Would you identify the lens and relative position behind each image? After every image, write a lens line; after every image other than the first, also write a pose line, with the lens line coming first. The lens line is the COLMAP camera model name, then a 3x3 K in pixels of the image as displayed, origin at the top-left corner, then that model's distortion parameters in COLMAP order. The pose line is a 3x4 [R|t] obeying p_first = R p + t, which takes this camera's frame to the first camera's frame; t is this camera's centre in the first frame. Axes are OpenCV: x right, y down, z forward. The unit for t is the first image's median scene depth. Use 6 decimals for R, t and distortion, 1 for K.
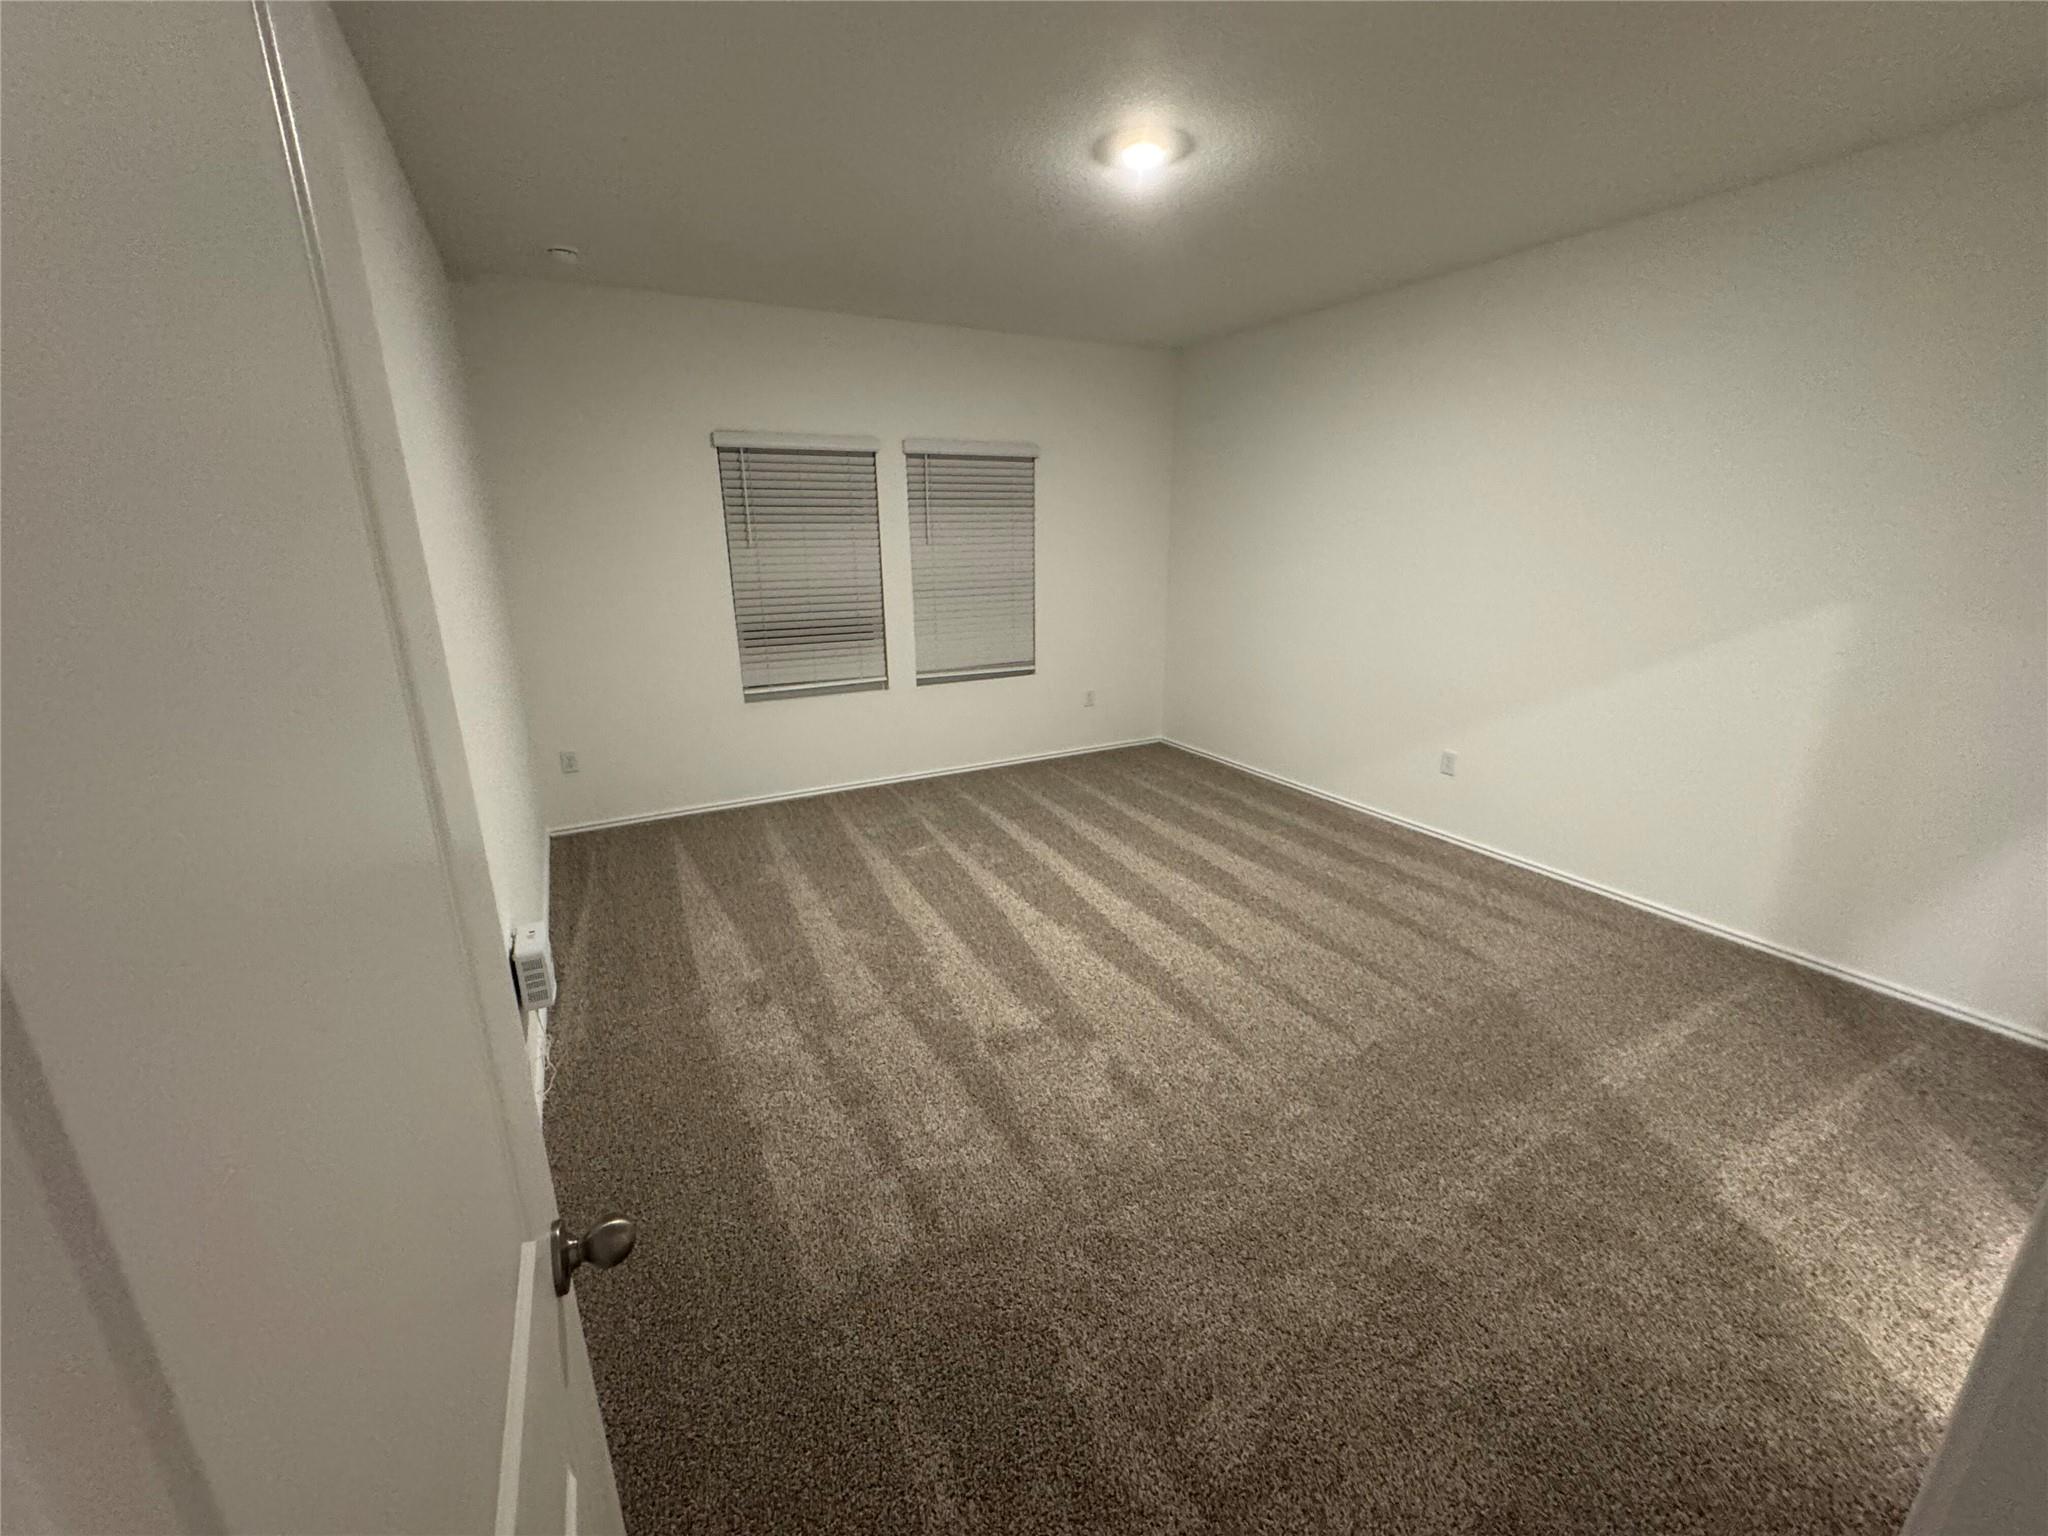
lens RADIAL K [[820.8, 0, 1024.7], [0, 820.8, 770.7], [0, 0, 1]] dist [0.003029, -0.000616]
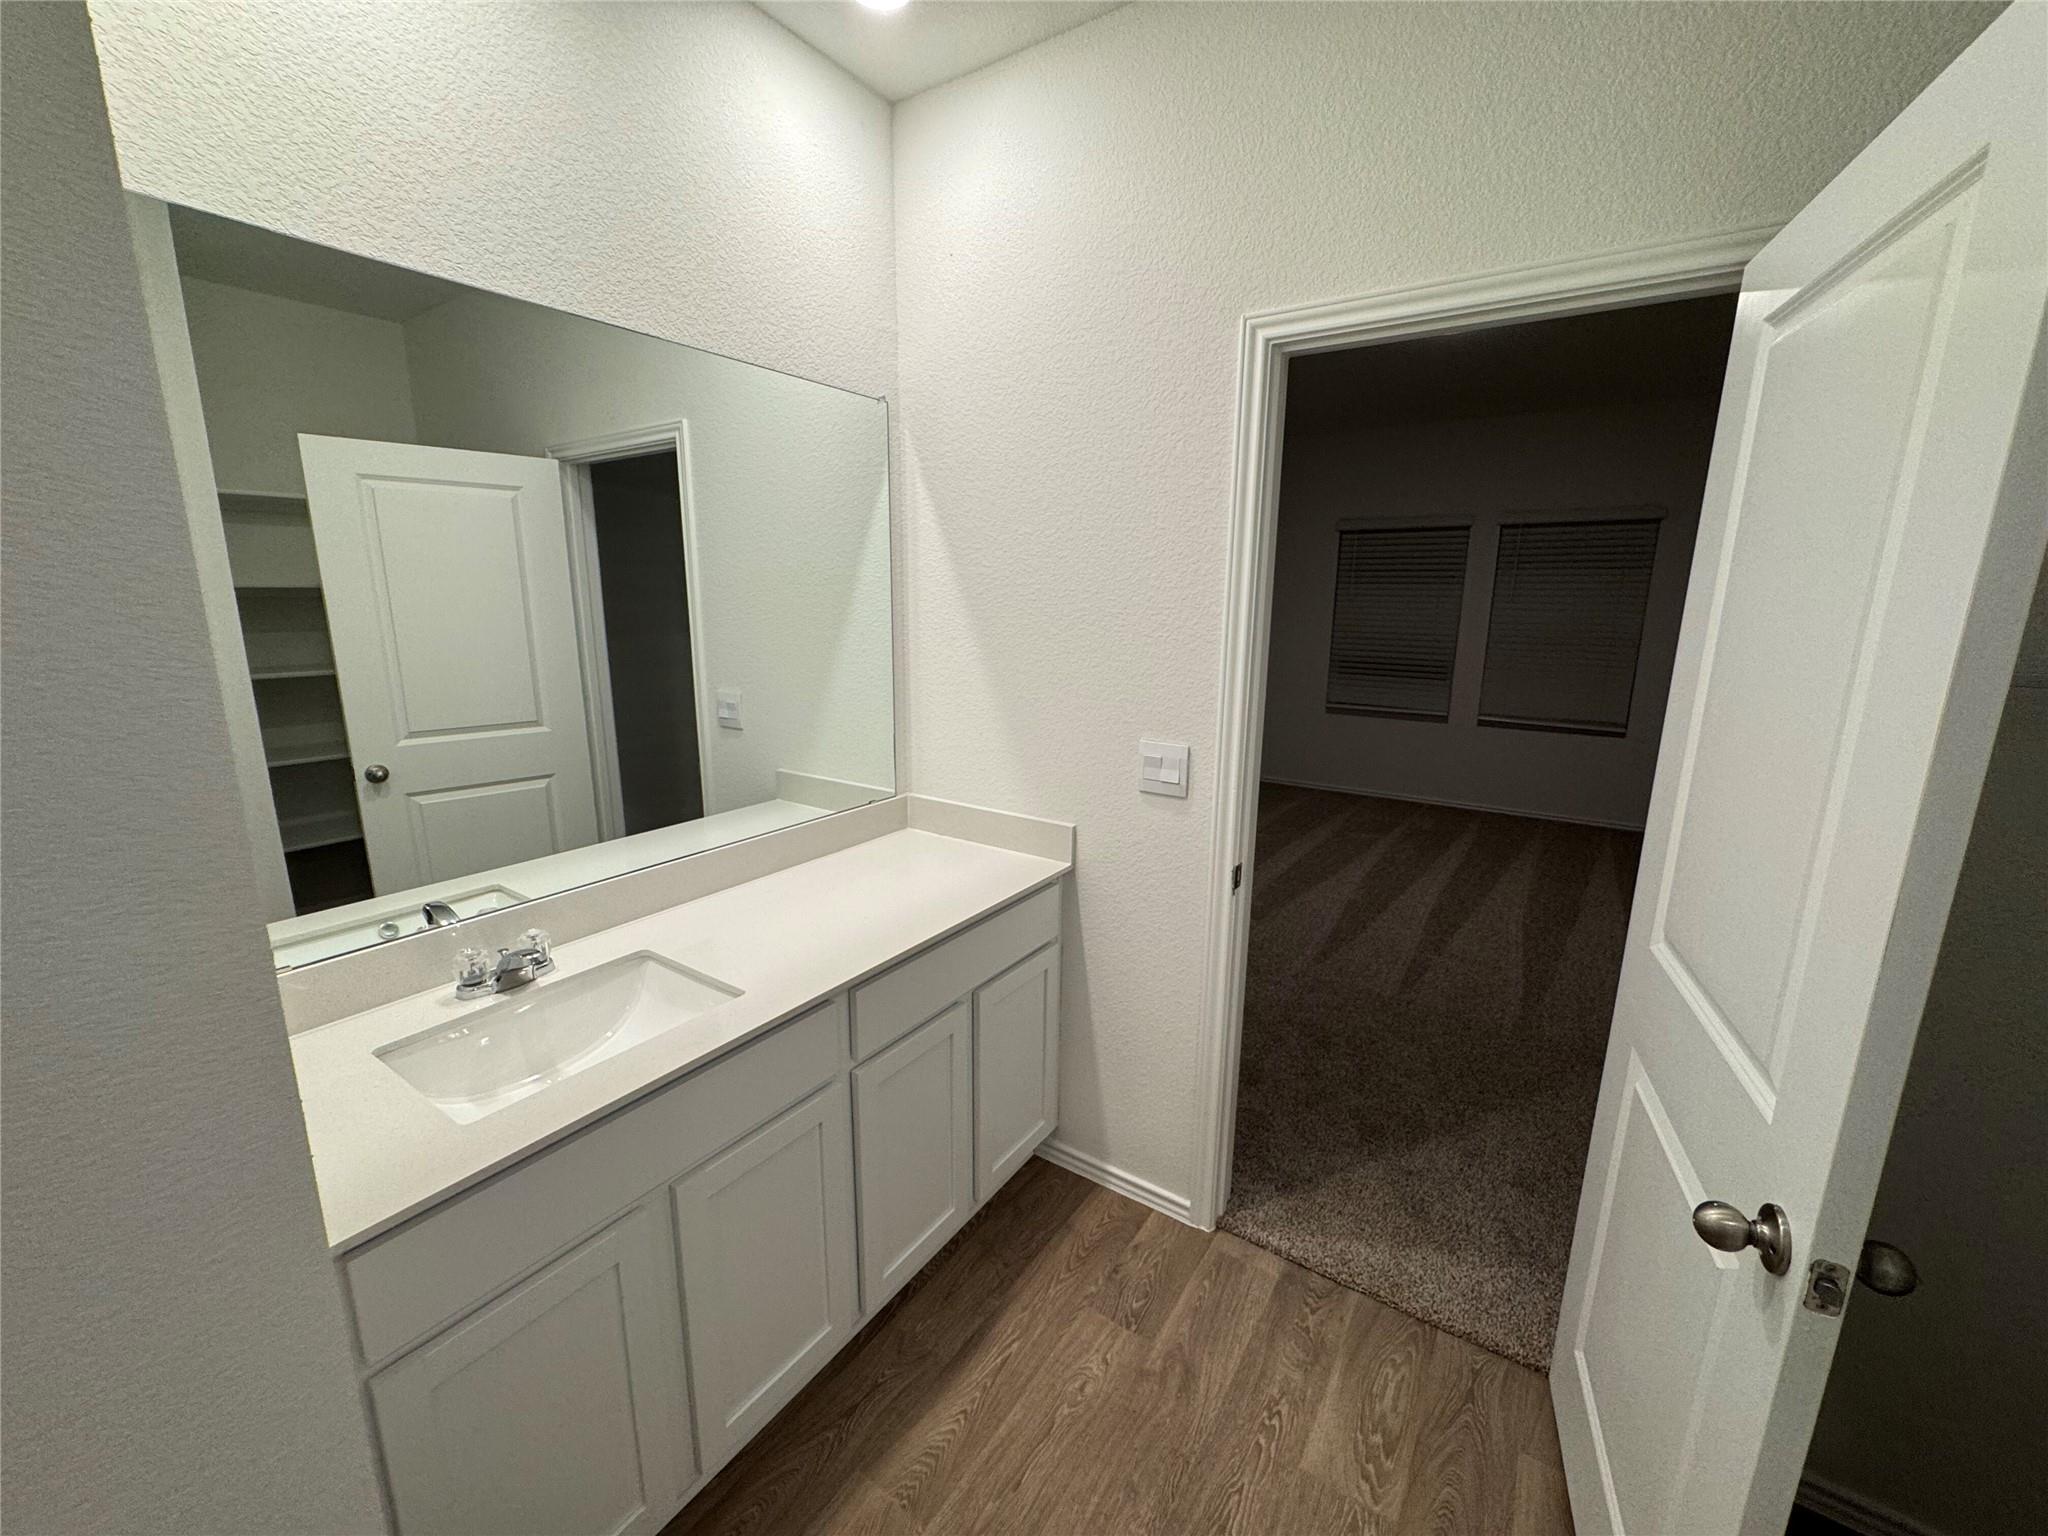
lens RADIAL K [[820.8, 0, 1008.1], [0, 820.8, 755.5], [0, 0, 1]] dist [0.003029, -0.000616]
pose [[0.447737, 0.186782, -0.874439, 0.655688], [-0.262816, 0.962232, 0.070966, 0.028993], [0.854669, 0.198043, 0.479916, -0.094204]]
